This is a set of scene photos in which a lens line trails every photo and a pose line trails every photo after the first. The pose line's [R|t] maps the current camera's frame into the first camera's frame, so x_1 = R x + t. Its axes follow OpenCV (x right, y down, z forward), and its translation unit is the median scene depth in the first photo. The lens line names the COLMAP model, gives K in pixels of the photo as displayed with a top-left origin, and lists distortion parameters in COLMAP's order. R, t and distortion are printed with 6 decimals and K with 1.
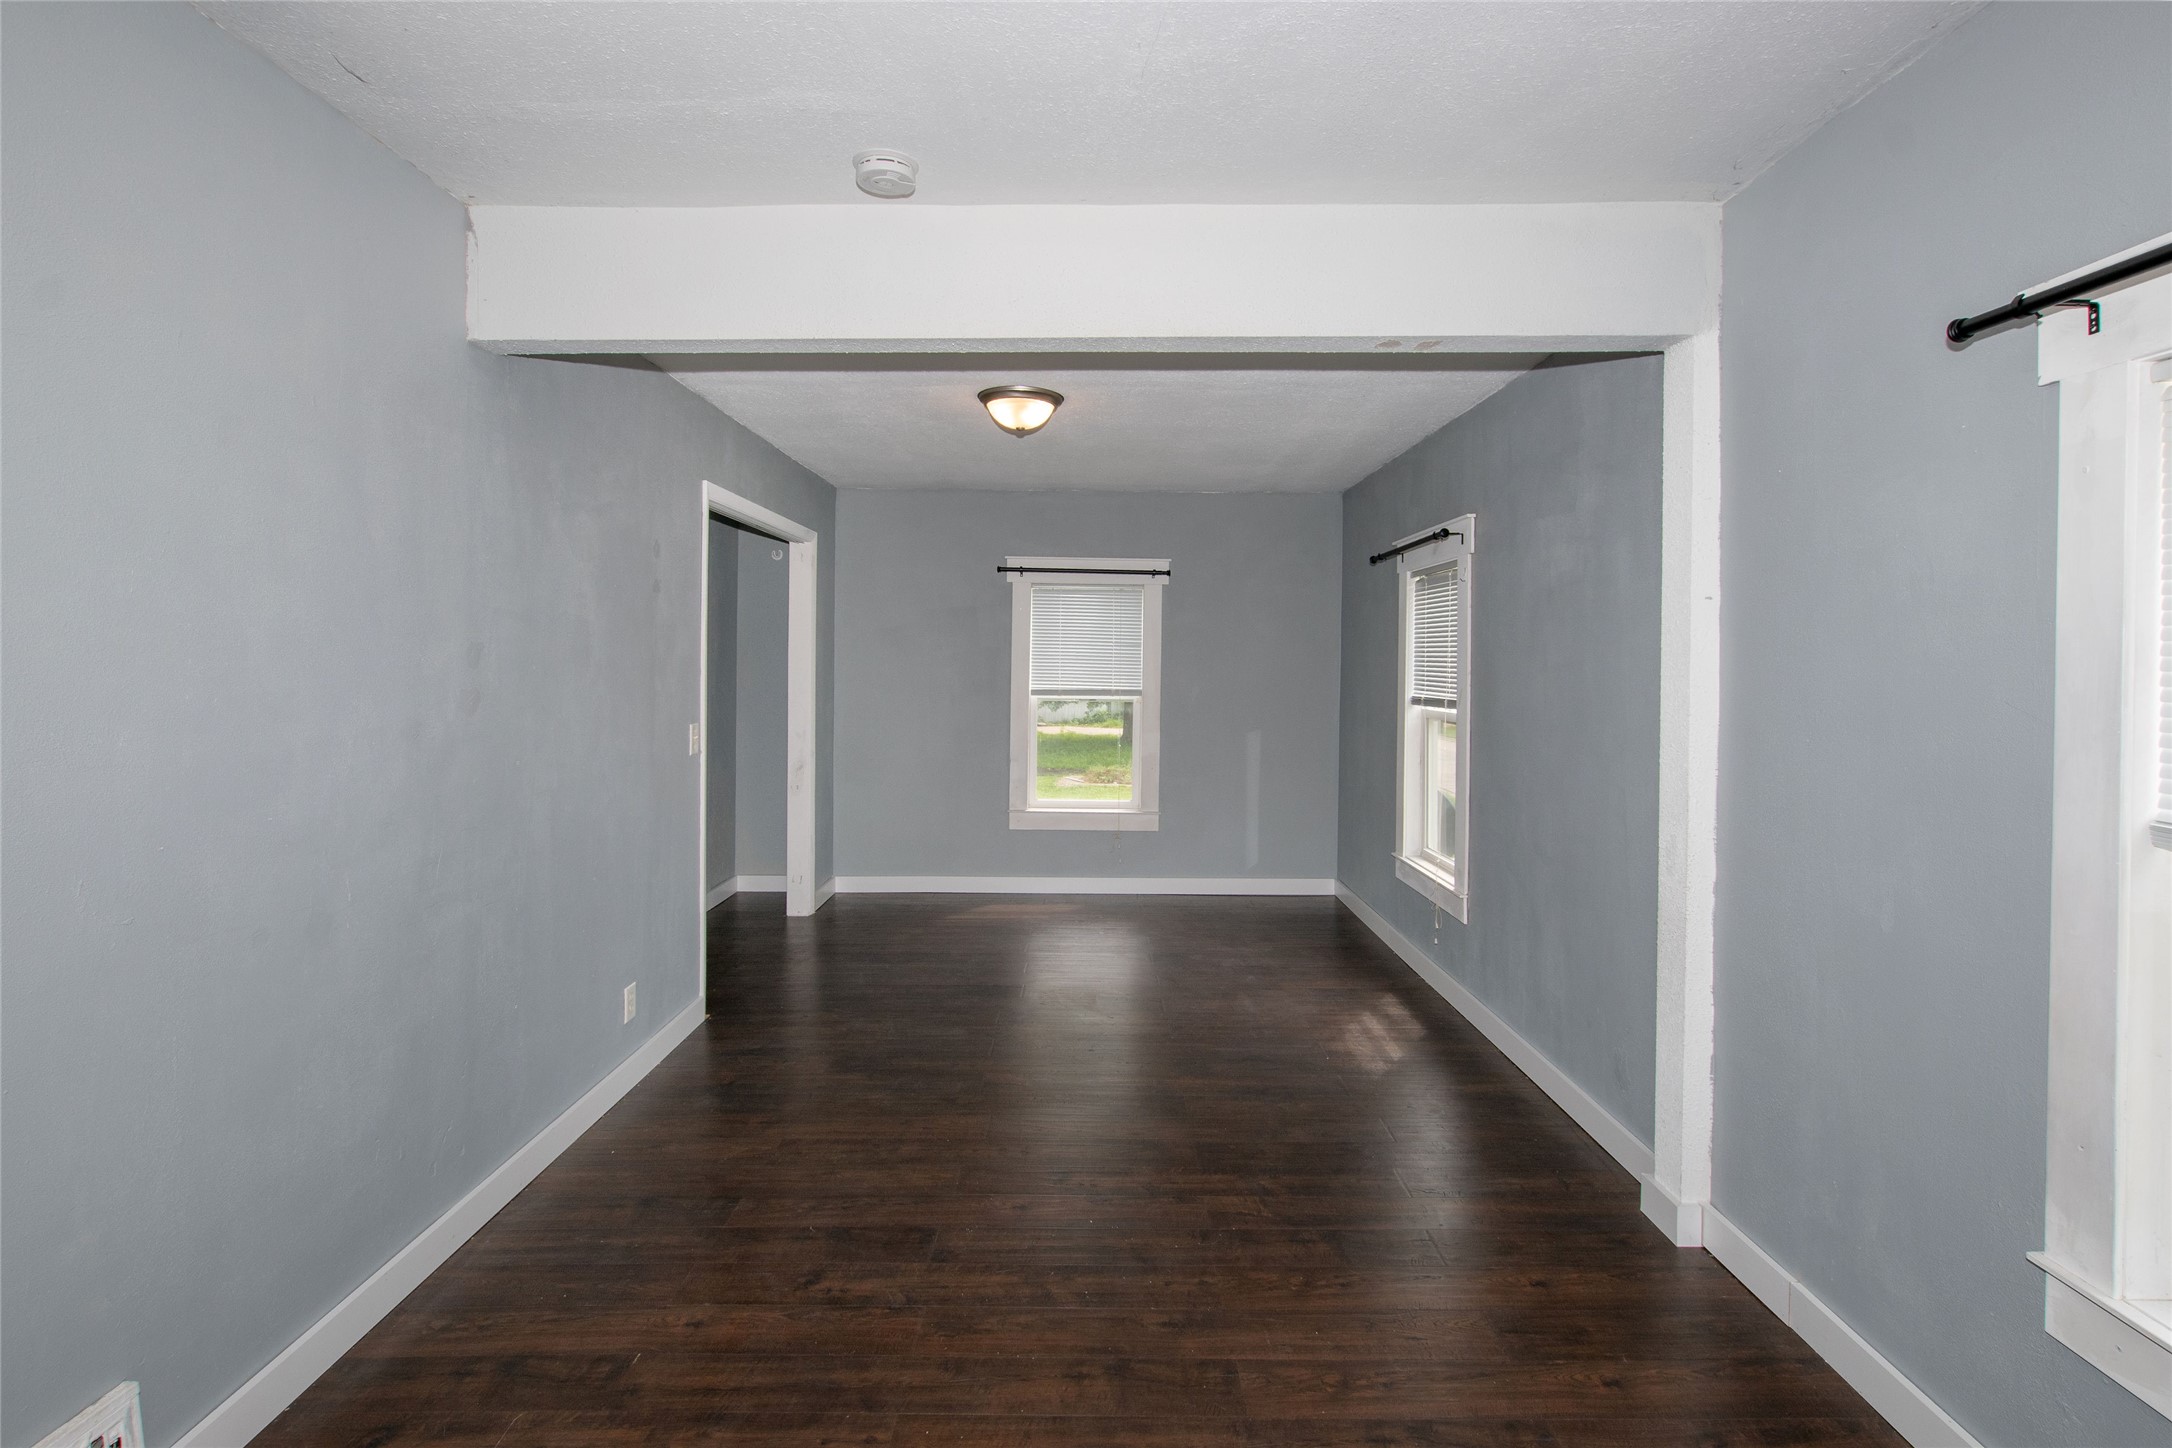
lens RADIAL K [[1005.0, 0, 1087.2], [0, 1005.0, 657.9], [0, 0, 1]] dist [-0.017181, 0.005621]
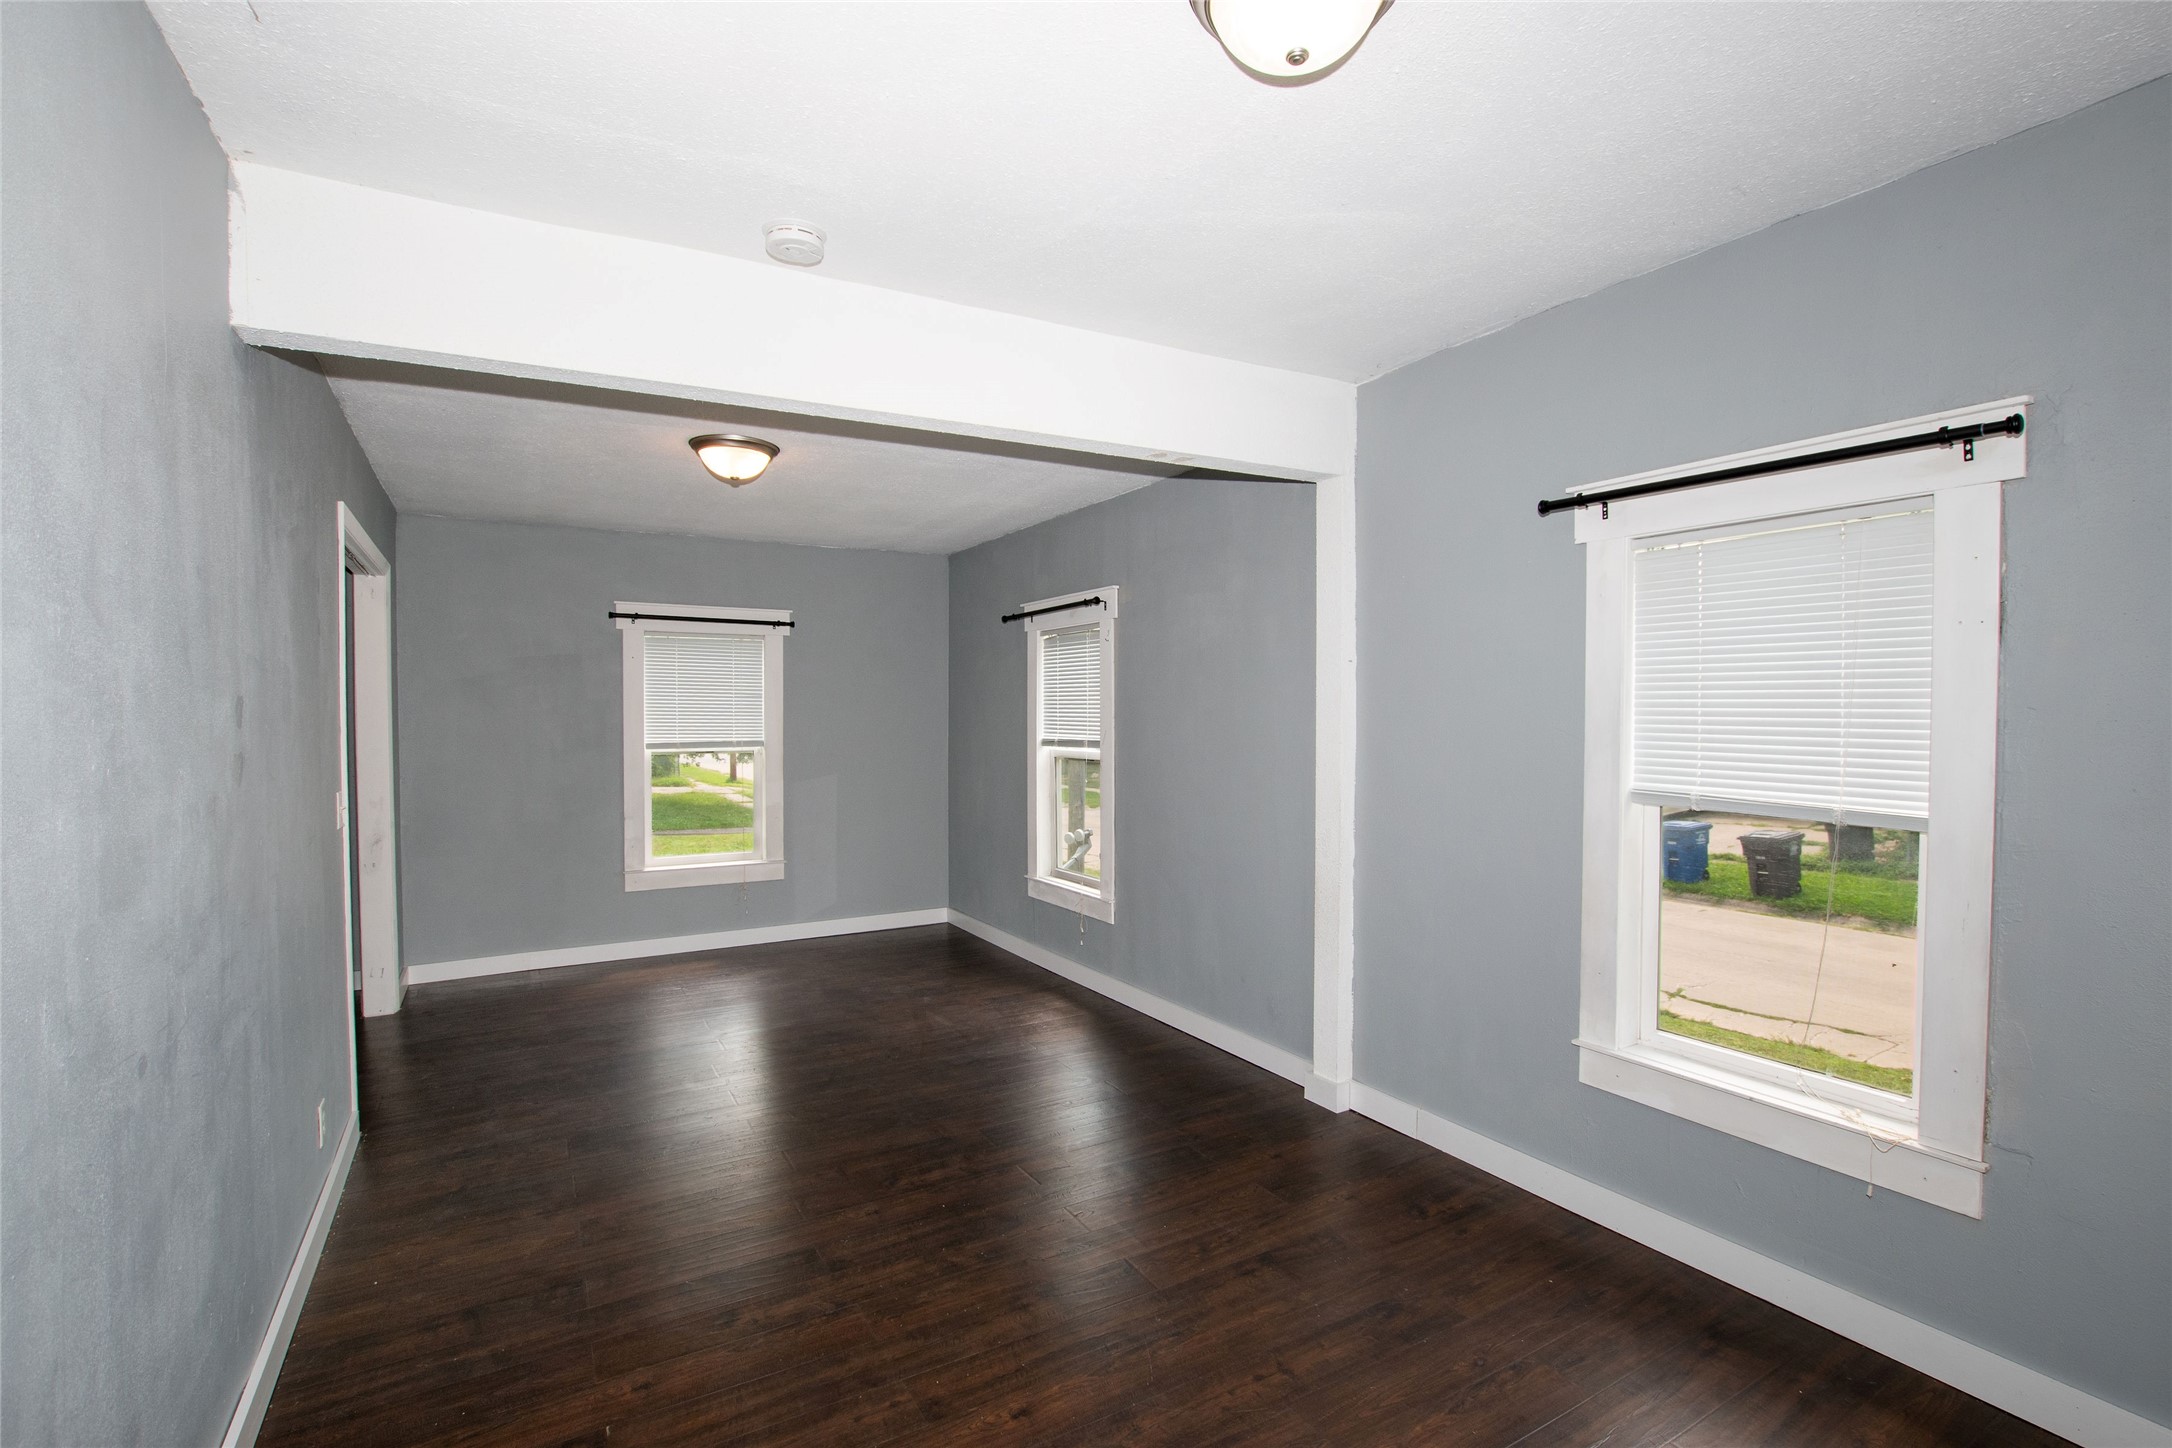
lens RADIAL K [[989.6, 0, 1097.1], [0, 989.6, 728.5], [0, 0, 1]] dist [-0.039804, 0.008788]
pose [[0.862321, -0.020856, 0.505933, -0.244904], [0.010013, 0.999658, 0.024143, -0.000673], [-0.506263, -0.015753, 0.862235, -0.021536]]
